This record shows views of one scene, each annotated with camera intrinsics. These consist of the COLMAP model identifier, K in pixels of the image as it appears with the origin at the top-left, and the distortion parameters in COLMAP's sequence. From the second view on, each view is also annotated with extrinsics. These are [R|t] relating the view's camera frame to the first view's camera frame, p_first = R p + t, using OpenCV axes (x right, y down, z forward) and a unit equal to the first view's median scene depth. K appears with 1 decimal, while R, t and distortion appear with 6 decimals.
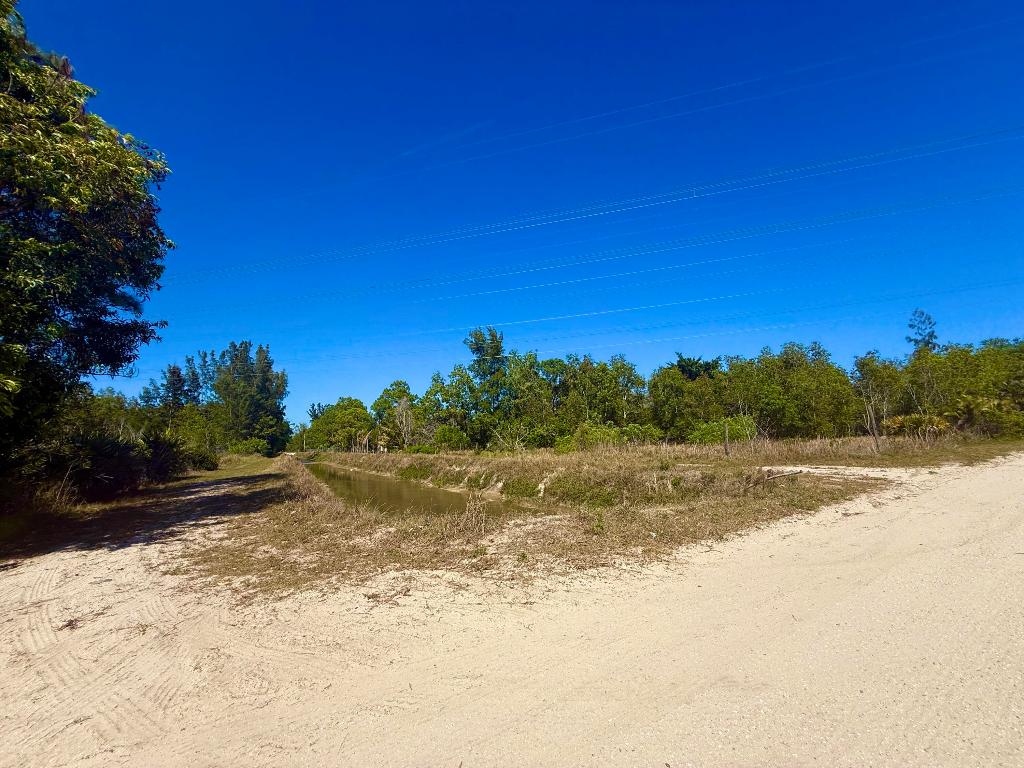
lens RADIAL K [[409.0, 0, 507.1], [0, 409.0, 376.2], [0, 0, 1]] dist [0.000082, -0.000194]
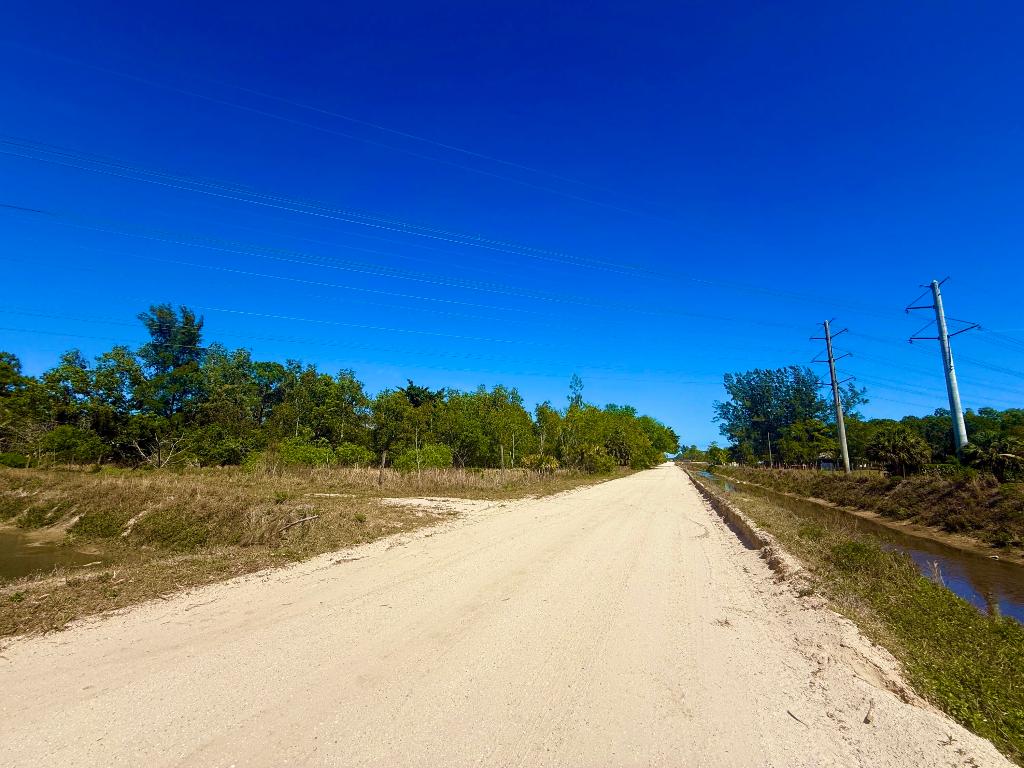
lens RADIAL K [[409.0, 0, 513.1], [0, 409.0, 379.5], [0, 0, 1]] dist [0.000082, -0.000194]
pose [[0.809299, 0.162571, 0.564451, 0.074073], [-0.140172, 0.986626, -0.083189, -0.009684], [-0.570426, -0.011796, 0.821264, -0.004892]]
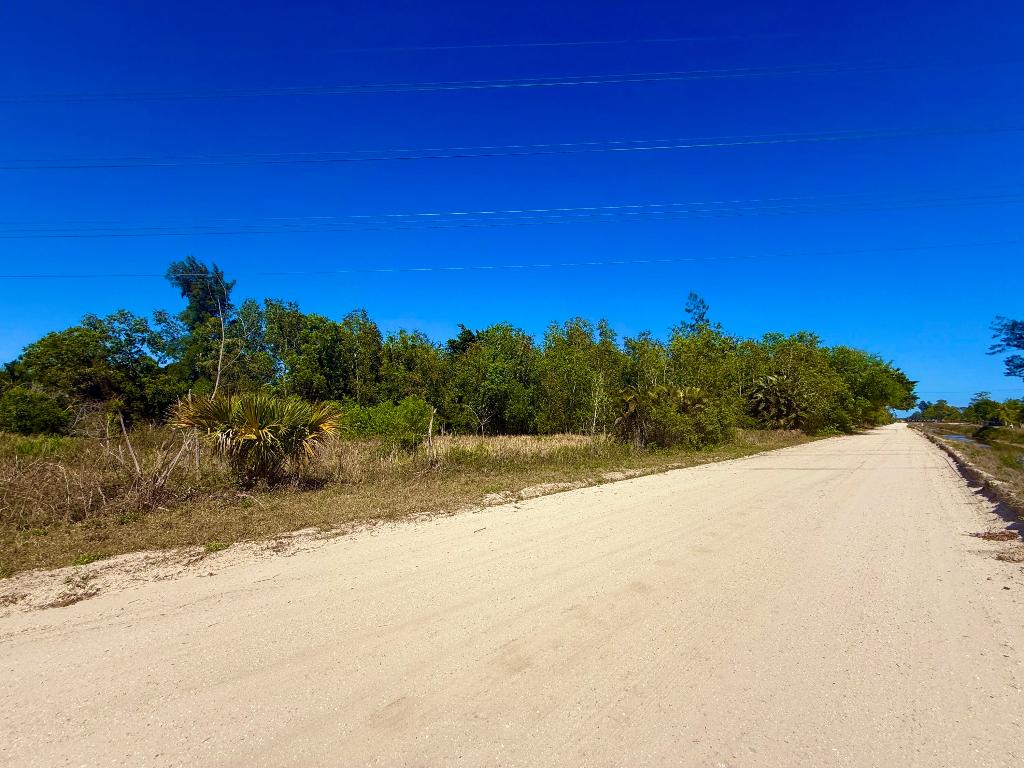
lens RADIAL K [[409.0, 0, 508.2], [0, 409.0, 382.3], [0, 0, 1]] dist [0.000082, -0.000194]
pose [[0.974425, 0.063308, 0.215609, 0.550808], [-0.076375, 0.995679, 0.052814, 0.022735], [-0.211334, -0.067930, 0.975050, 0.293407]]
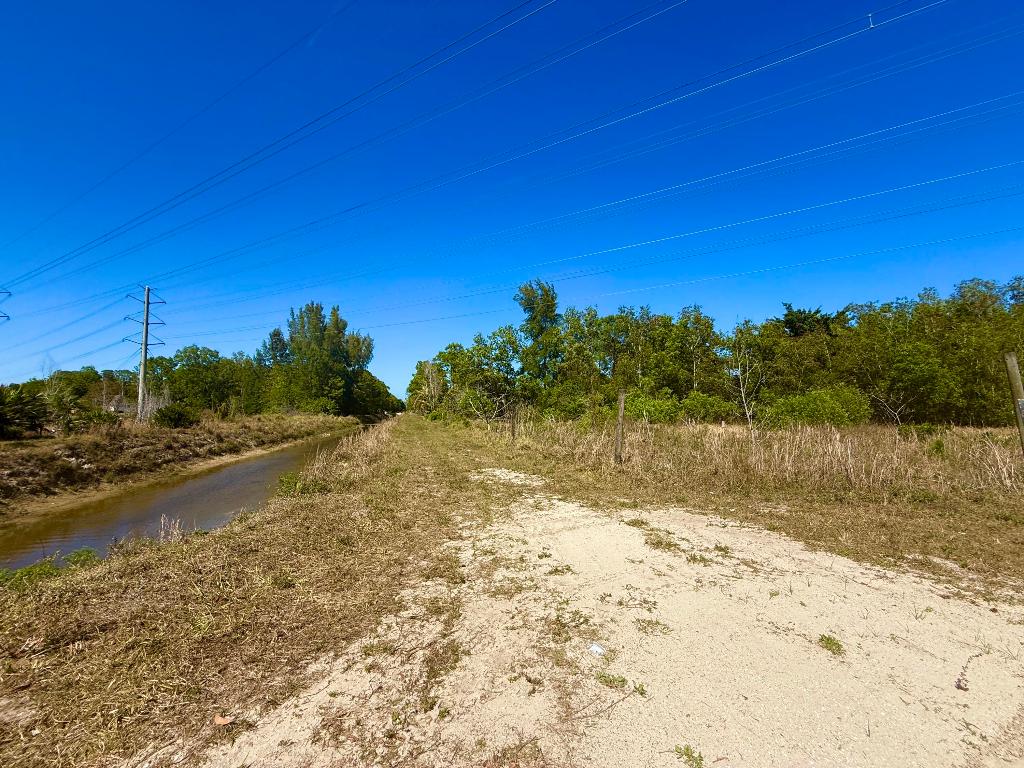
lens RADIAL K [[409.0, 0, 506.9], [0, 409.0, 382.6], [0, 0, 1]] dist [0.000082, -0.000194]
pose [[0.962912, 0.020805, -0.269011, 0.208750], [0.005159, 0.995421, 0.095451, 0.021877], [0.269765, -0.093299, 0.958396, 0.201643]]
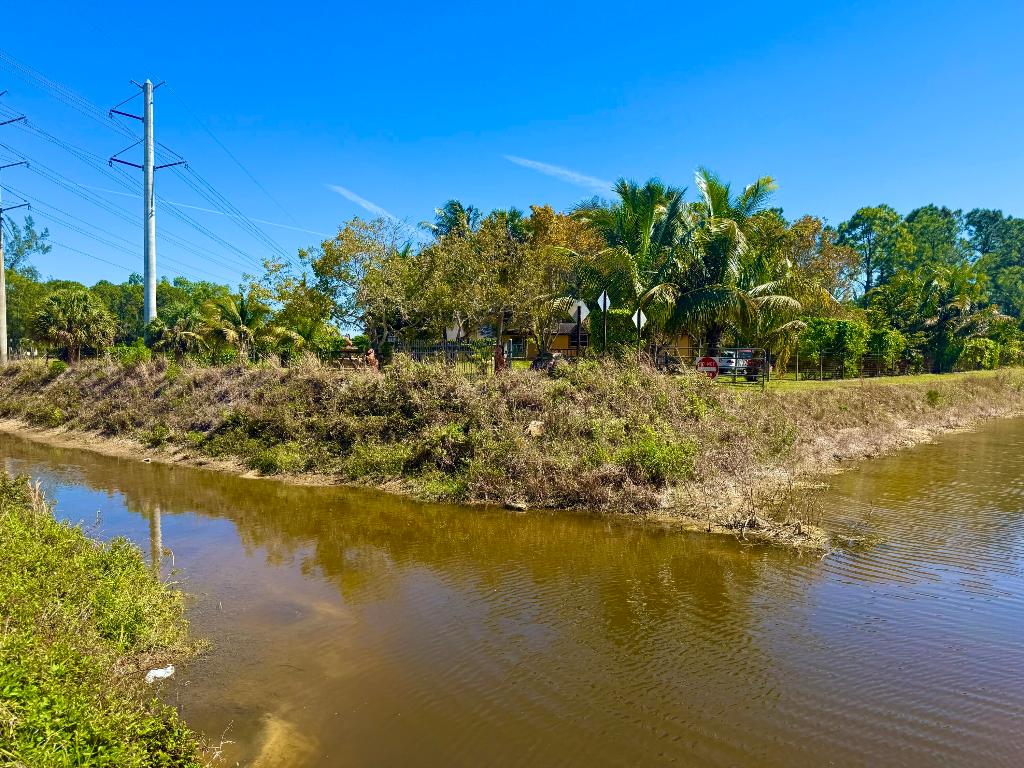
lens RADIAL K [[719.0, 0, 510.9], [0, 719.0, 380.1], [0, 0, 1]] dist [-0.035430, -0.001934]
pose [[-0.334635, 0.002200, 0.942345, 0.115116], [-0.137998, 0.989102, -0.051313, -0.006616], [-0.932189, -0.147213, -0.330685, -0.011502]]
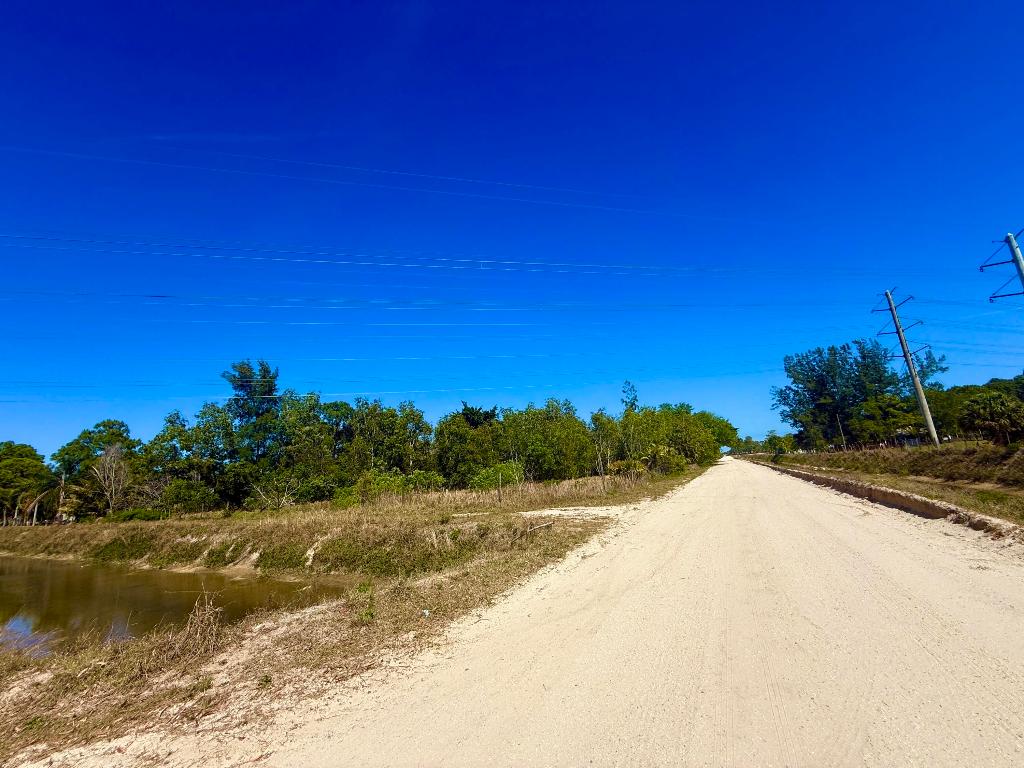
lens RADIAL K [[409.0, 0, 510.6], [0, 409.0, 378.4], [0, 0, 1]] dist [0.000082, -0.000194]
pose [[0.871614, 0.078907, 0.483801, 0.002102], [-0.028997, 0.993530, -0.109802, -0.006597], [-0.489335, 0.081676, 0.868263, 0.002144]]
